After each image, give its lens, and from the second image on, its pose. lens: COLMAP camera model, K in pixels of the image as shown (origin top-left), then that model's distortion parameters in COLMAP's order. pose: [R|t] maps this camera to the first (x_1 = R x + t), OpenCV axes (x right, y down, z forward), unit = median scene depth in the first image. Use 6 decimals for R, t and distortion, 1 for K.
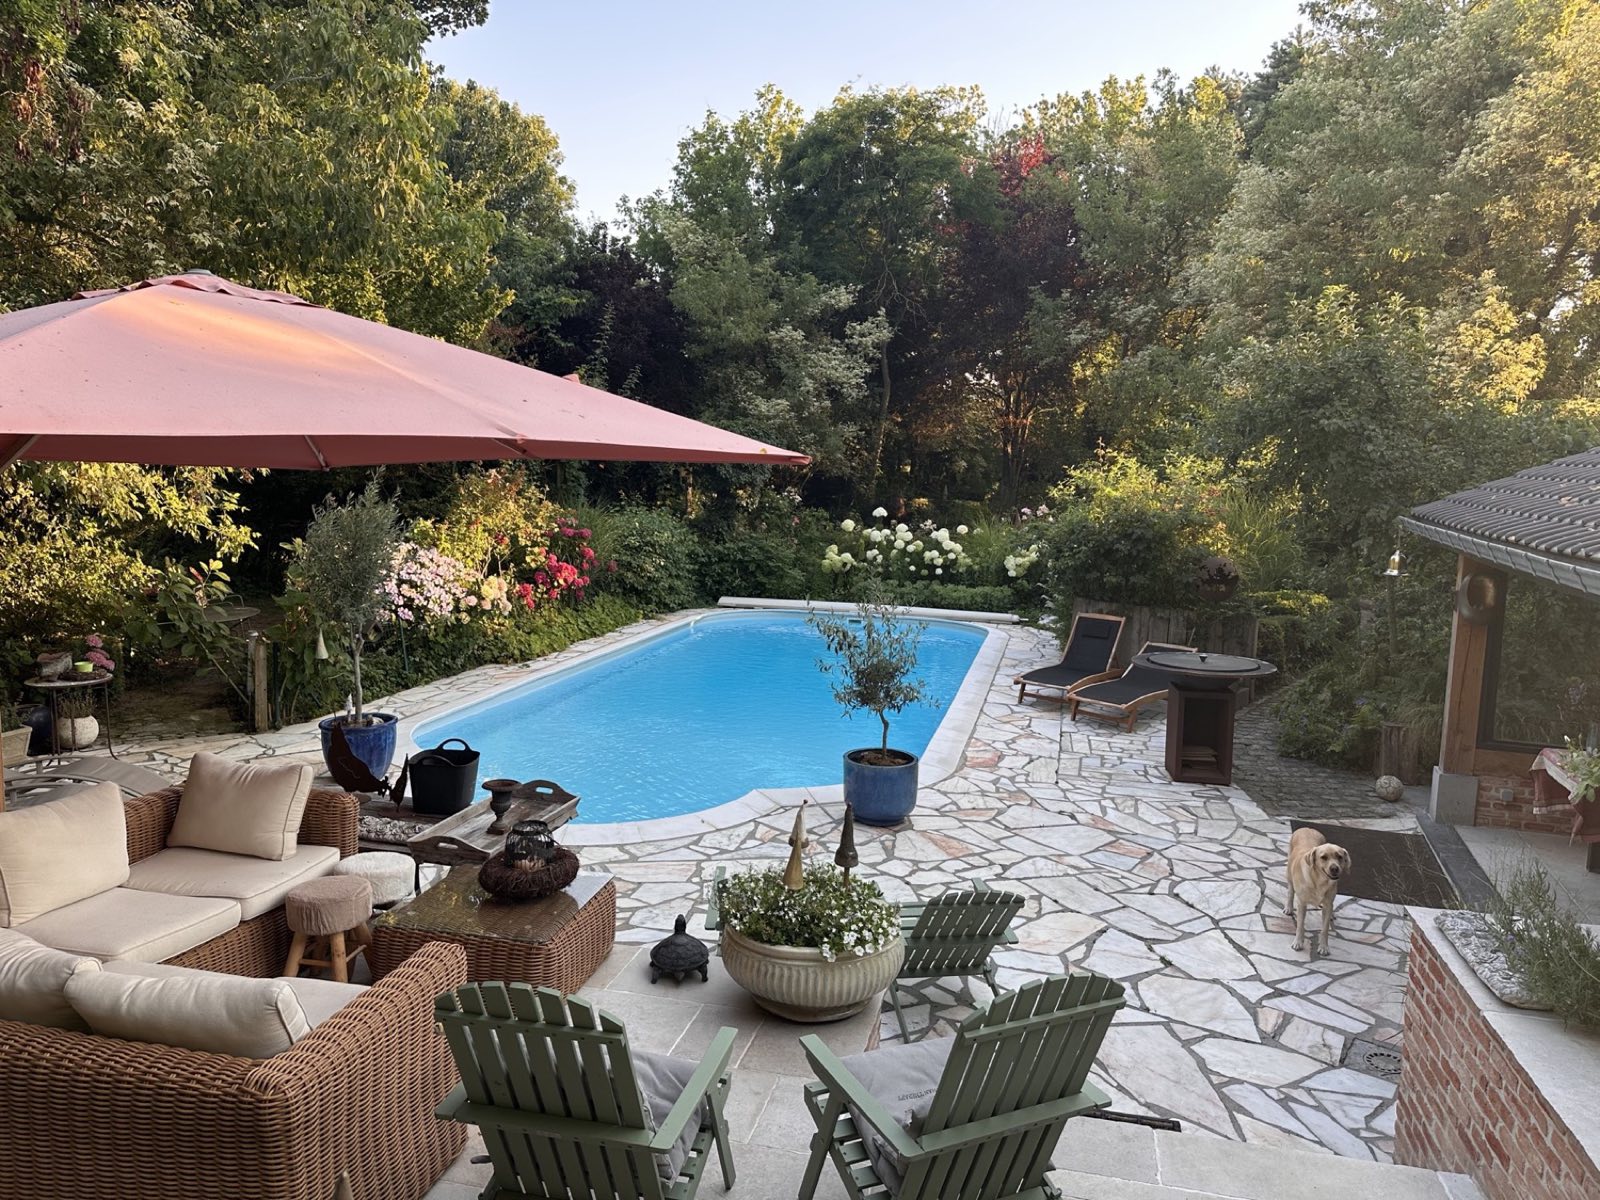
lens RADIAL K [[1115.8, 0, 813.7], [0, 1115.8, 589.6], [0, 0, 1]] dist [0.055086, -0.057183]
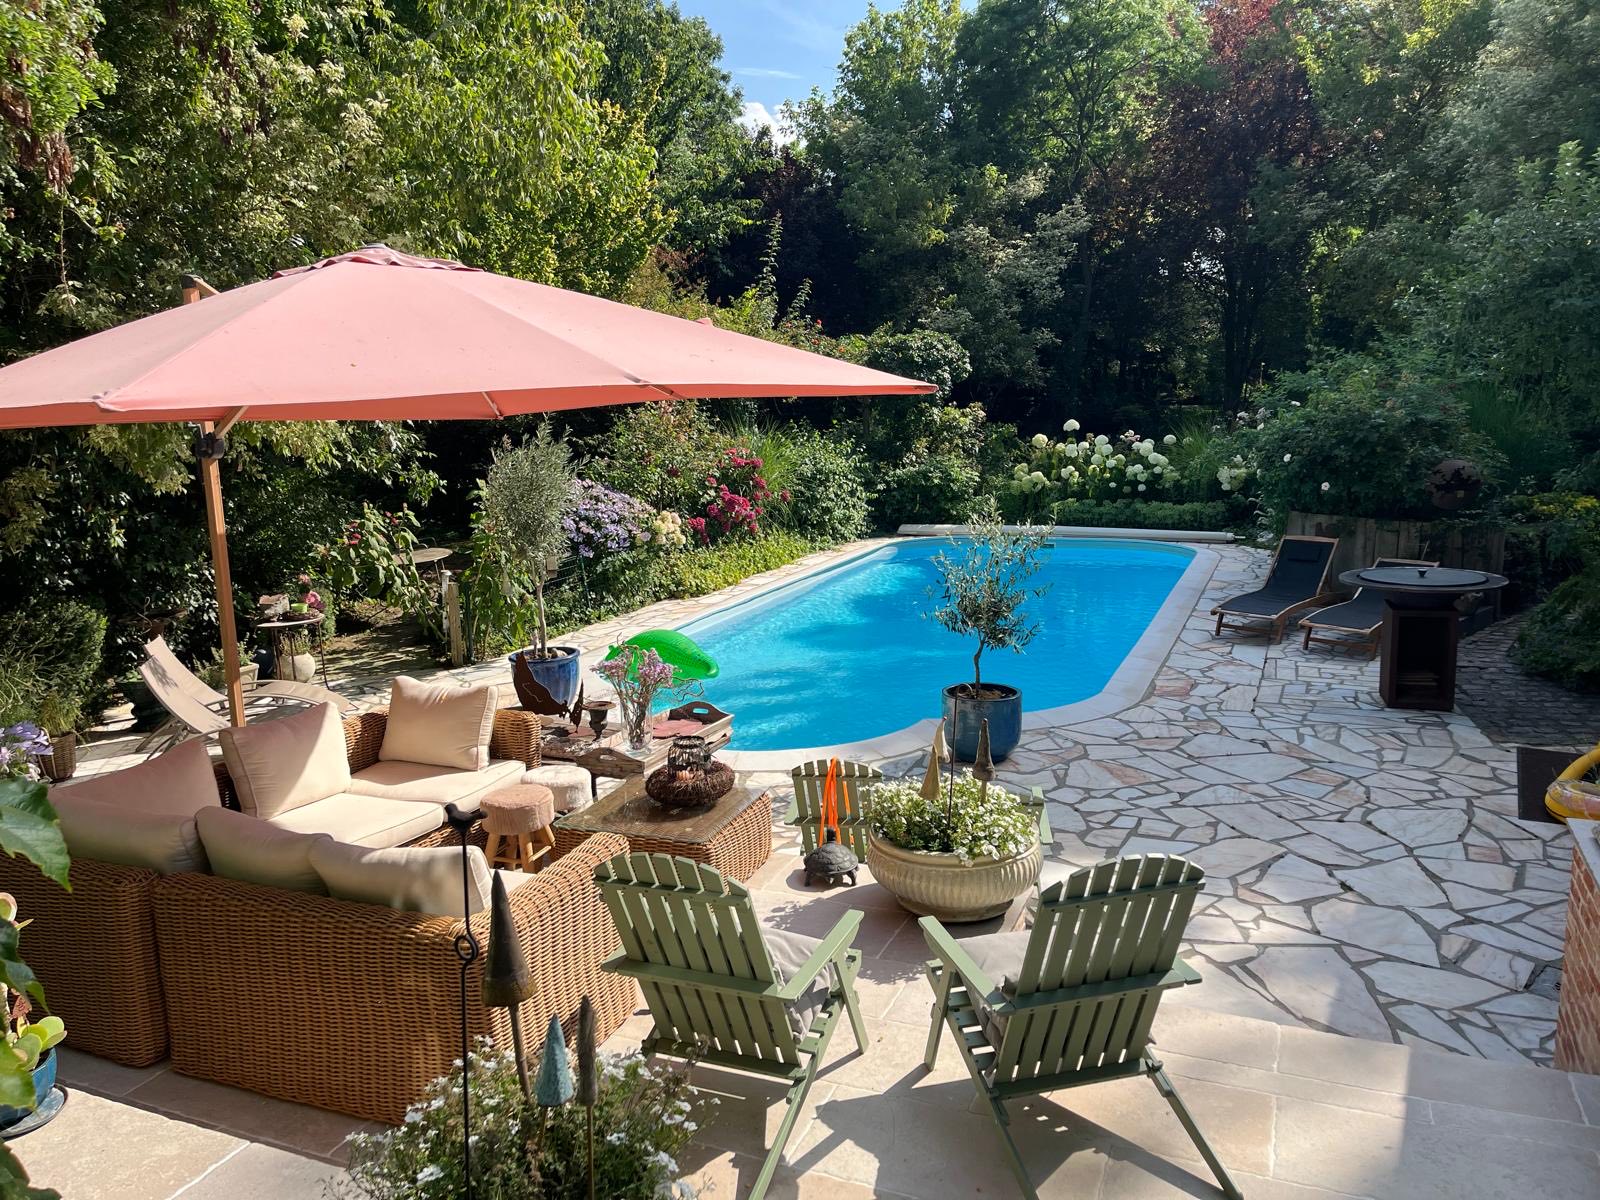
lens RADIAL K [[1204.1, 0, 802.3], [0, 1204.1, 591.4], [0, 0, 1]] dist [0.030929, -0.010986]
pose [[0.984228, -0.023970, -0.175274, 0.016199], [0.034776, 0.997662, 0.058840, 0.000823], [0.173454, -0.064007, 0.982760, -0.028552]]
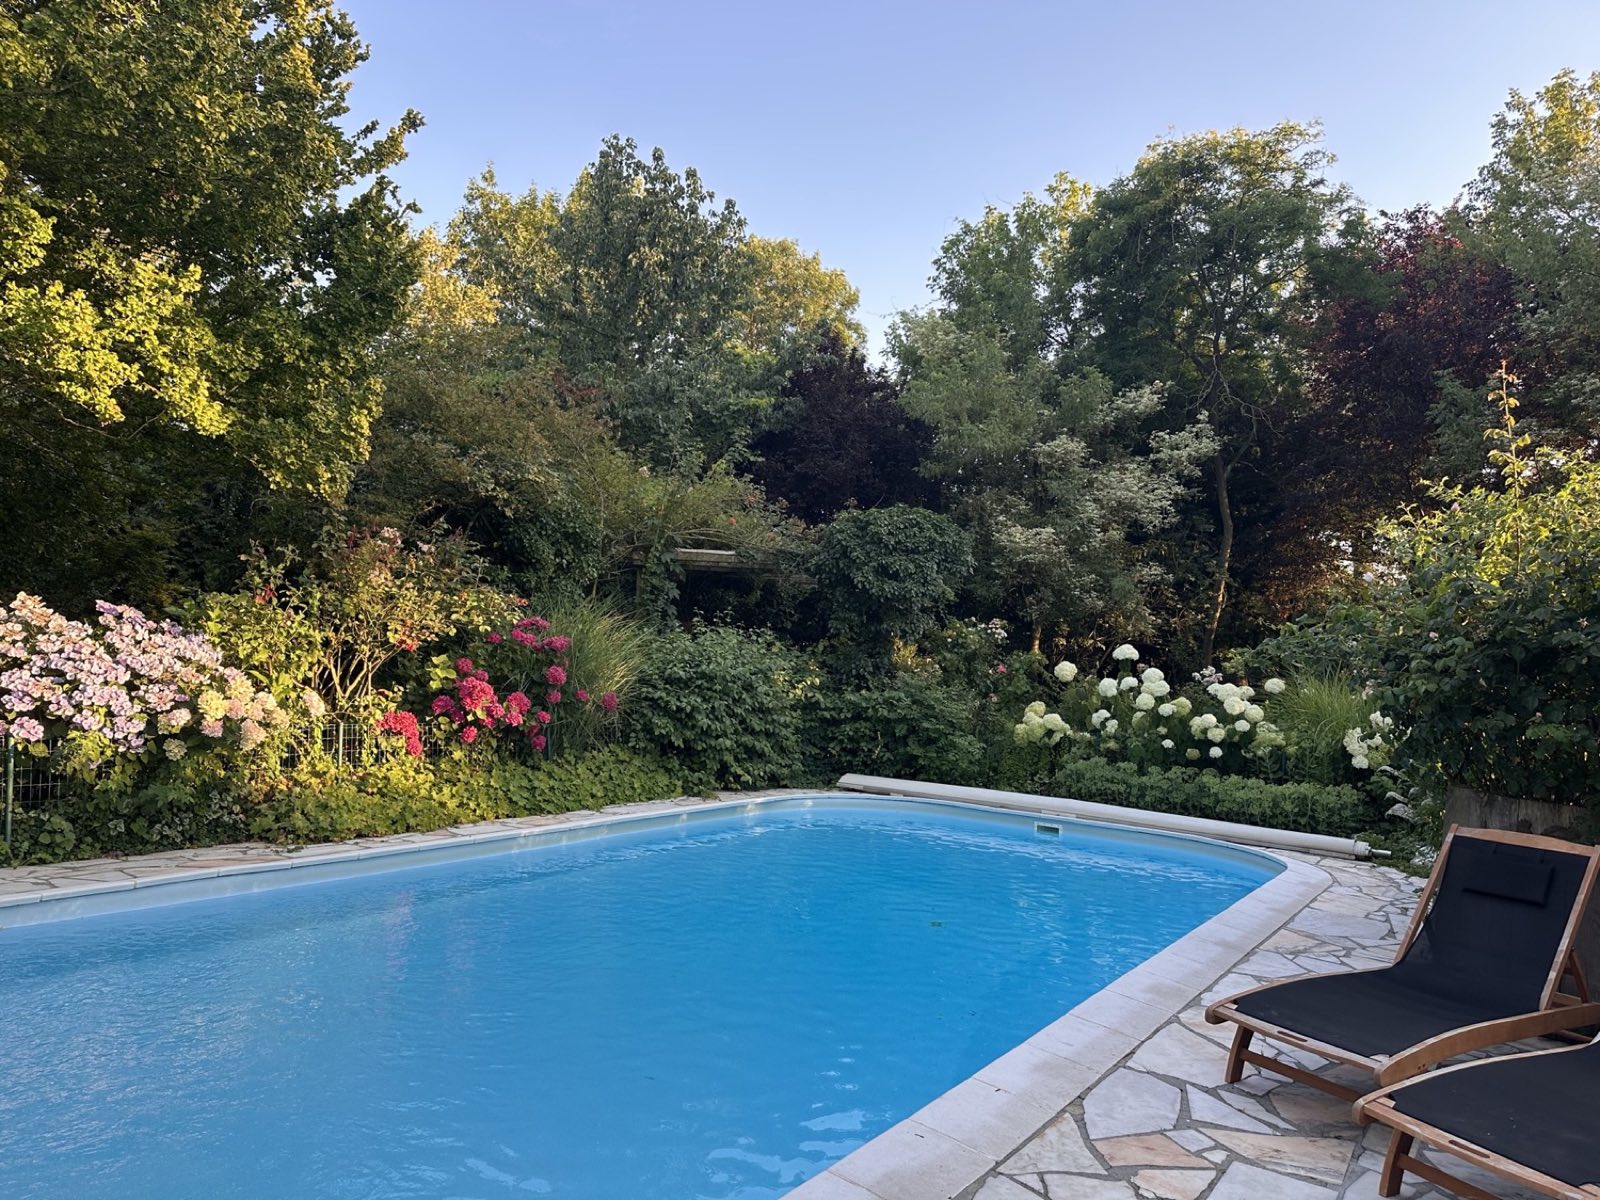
lens RADIAL K [[1115.8, 0, 783.7], [0, 1115.8, 593.1], [0, 0, 1]] dist [0.055086, -0.057183]
pose [[0.932170, 0.002208, -0.362013, 0.178158], [-0.068281, 0.983106, -0.169826, 0.024800], [0.355522, 0.183025, 0.916573, 0.612945]]
